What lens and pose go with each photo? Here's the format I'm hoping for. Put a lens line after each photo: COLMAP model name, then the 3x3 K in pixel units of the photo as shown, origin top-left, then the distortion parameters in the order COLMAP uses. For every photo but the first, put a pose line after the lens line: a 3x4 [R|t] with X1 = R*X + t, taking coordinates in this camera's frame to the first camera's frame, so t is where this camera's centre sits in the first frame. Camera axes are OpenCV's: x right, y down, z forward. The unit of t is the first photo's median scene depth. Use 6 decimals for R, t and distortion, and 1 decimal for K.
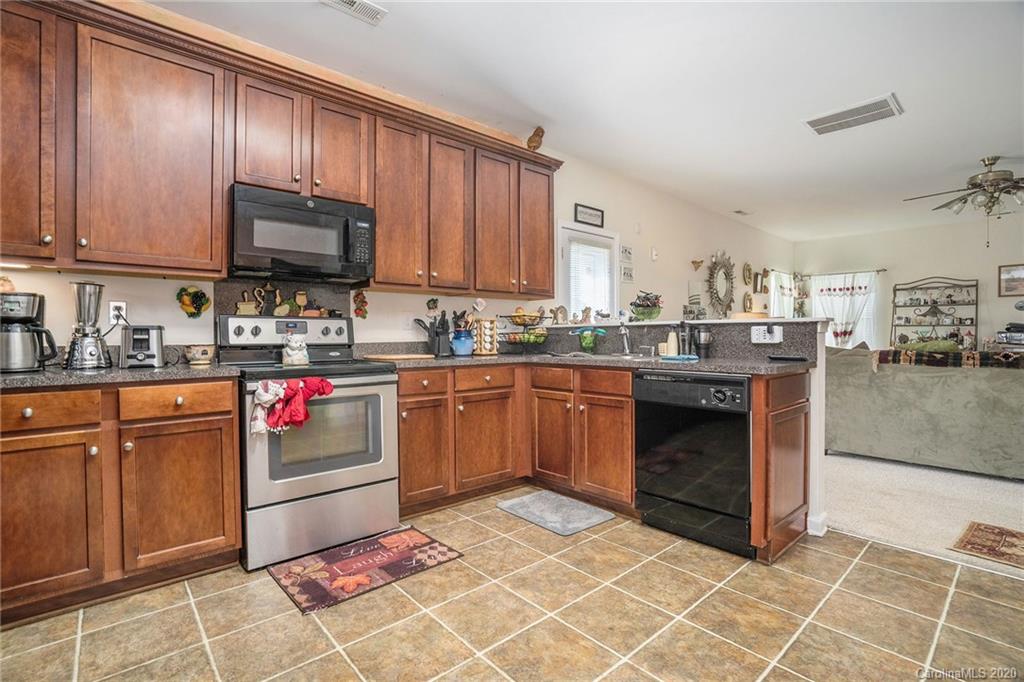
lens RADIAL K [[475.4, 0, 505.5], [0, 475.4, 339.6], [0, 0, 1]] dist [-0.071711, 0.030311]
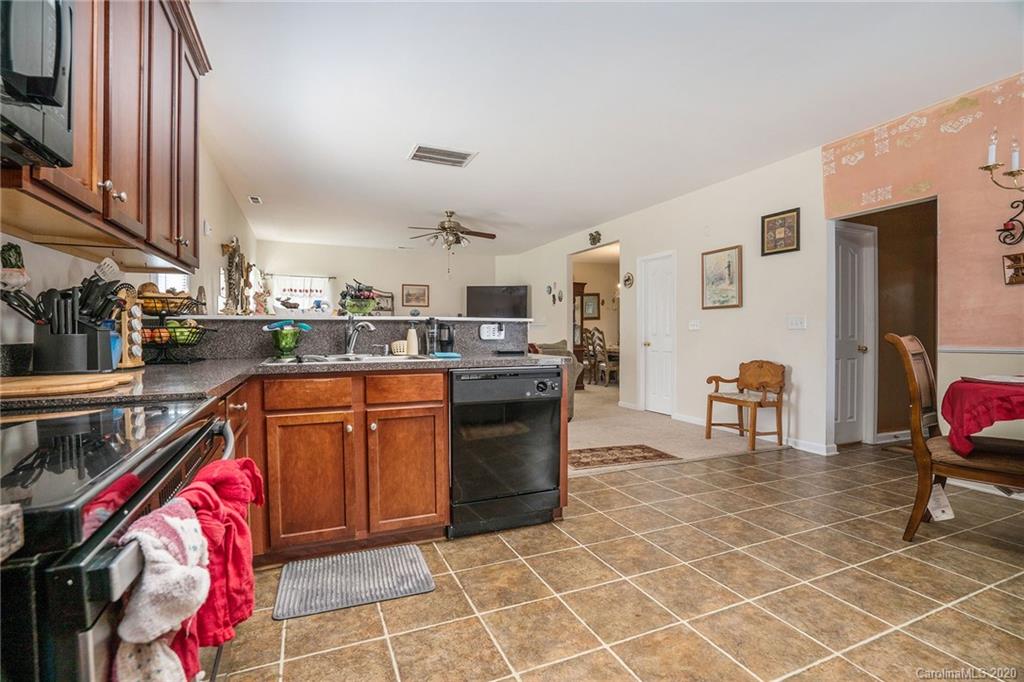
lens RADIAL K [[475.4, 0, 505.5], [0, 475.4, 339.6], [0, 0, 1]] dist [-0.071711, 0.030311]
pose [[0.301030, -0.008981, 0.953572, -0.362203], [0.005328, 0.999956, 0.007735, -0.000643], [-0.953600, 0.002752, 0.301065, 0.416259]]
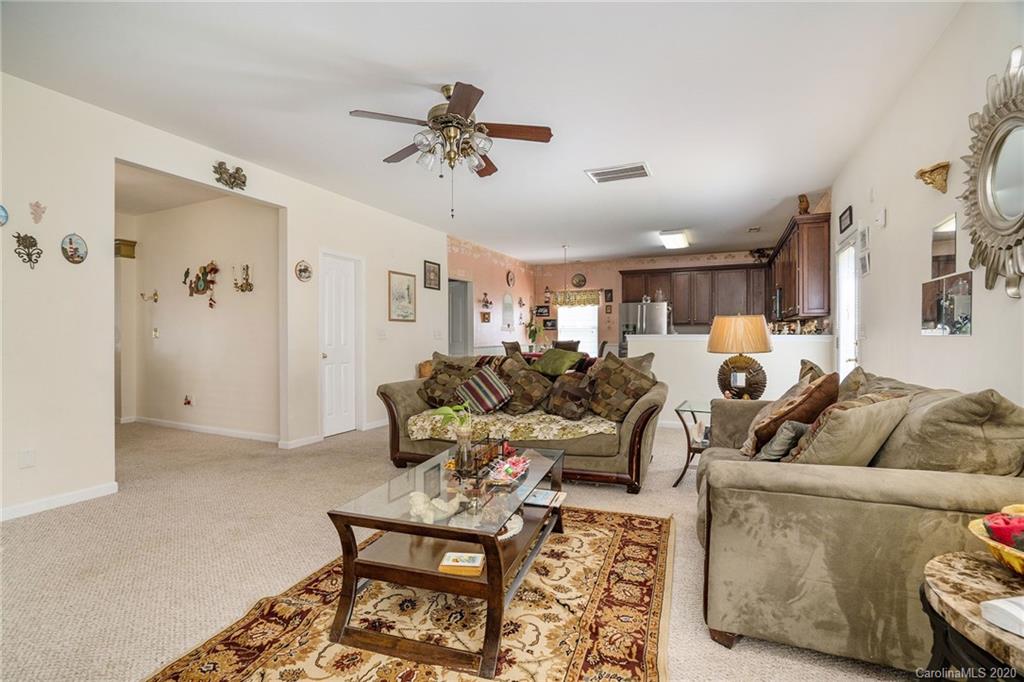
lens RADIAL K [[475.4, 0, 505.5], [0, 475.4, 339.6], [0, 0, 1]] dist [-0.071711, 0.030311]
pose [[-0.909927, 0.004016, -0.414749, 1.405624], [-0.001989, 0.999899, 0.014047, -0.035500], [0.414763, 0.013607, -0.909828, 1.844284]]
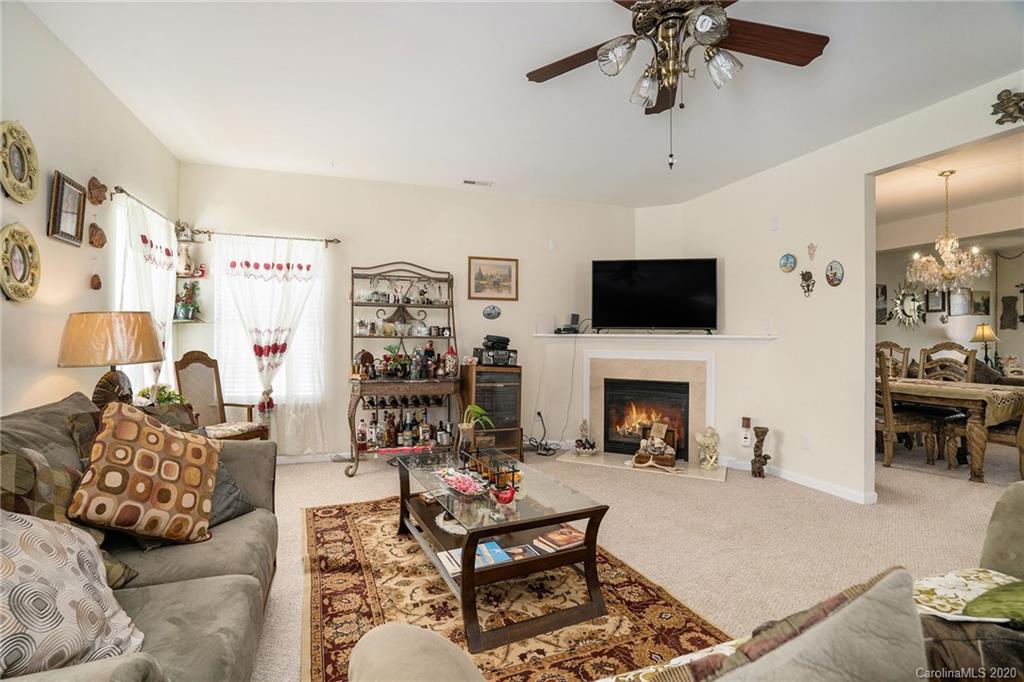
lens RADIAL K [[475.4, 0, 505.5], [0, 475.4, 339.6], [0, 0, 1]] dist [-0.071711, 0.030311]
pose [[0.379924, -0.003091, 0.925013, 0.662749], [0.000563, 0.999995, 0.003110, -0.051494], [-0.925018, -0.000660, 0.379924, 1.078310]]
